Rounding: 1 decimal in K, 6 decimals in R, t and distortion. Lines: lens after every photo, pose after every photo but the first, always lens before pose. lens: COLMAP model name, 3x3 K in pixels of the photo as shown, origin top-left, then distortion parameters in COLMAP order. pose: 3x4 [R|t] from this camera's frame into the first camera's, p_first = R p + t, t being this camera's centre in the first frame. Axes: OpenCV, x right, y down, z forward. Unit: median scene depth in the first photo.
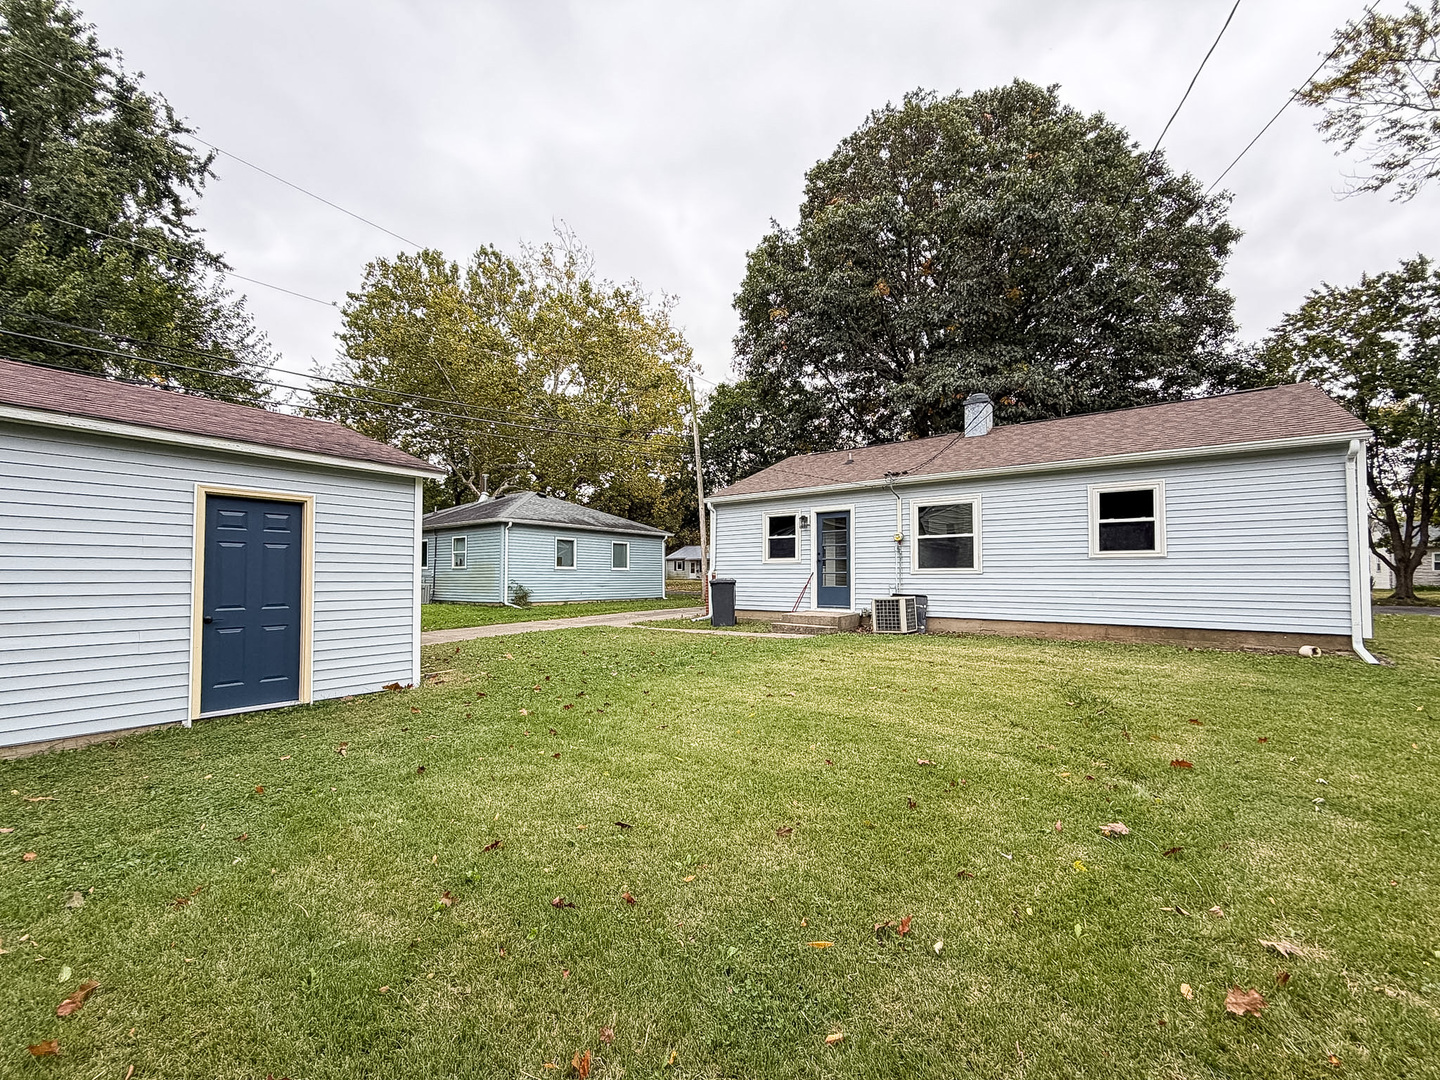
lens RADIAL K [[638.9, 0, 720.0], [0, 638.9, 540.0], [0, 0, 1]] dist [-0.001017, 0.000762]
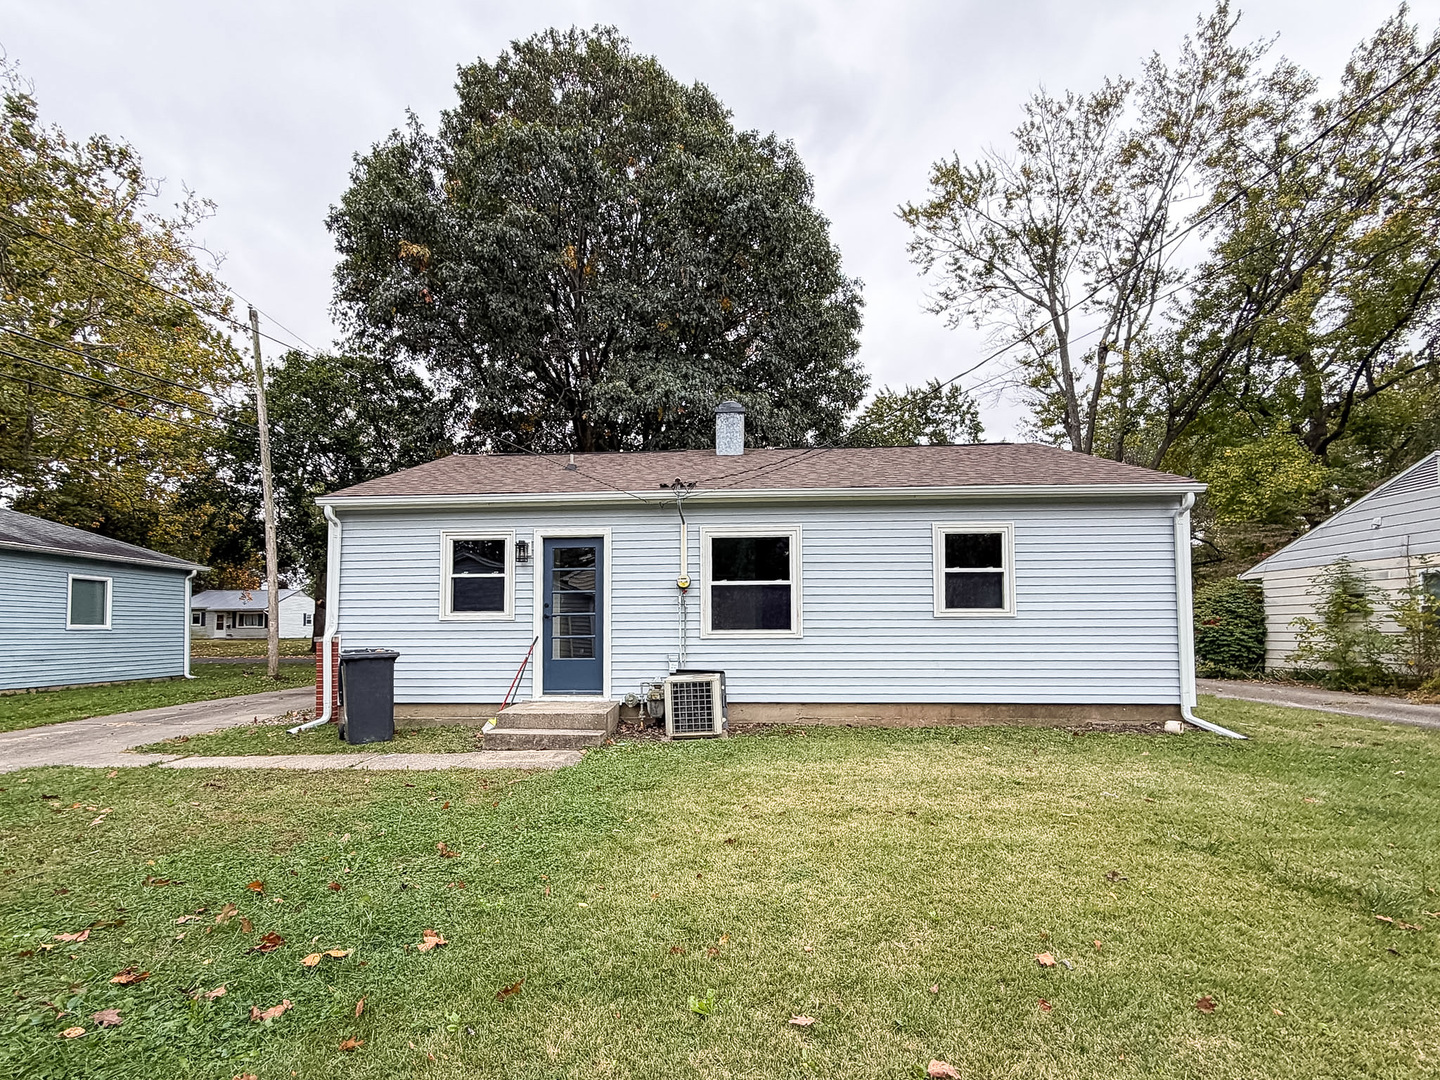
lens RADIAL K [[674.0, 0, 715.4], [0, 674.0, 594.2], [0, 0, 1]] dist [-0.001119, 0.000053]
pose [[0.819877, 0.026826, 0.571910, -0.076429], [-0.028683, 0.999572, -0.005765, 0.009601], [-0.571820, -0.011678, 0.820296, 0.369770]]
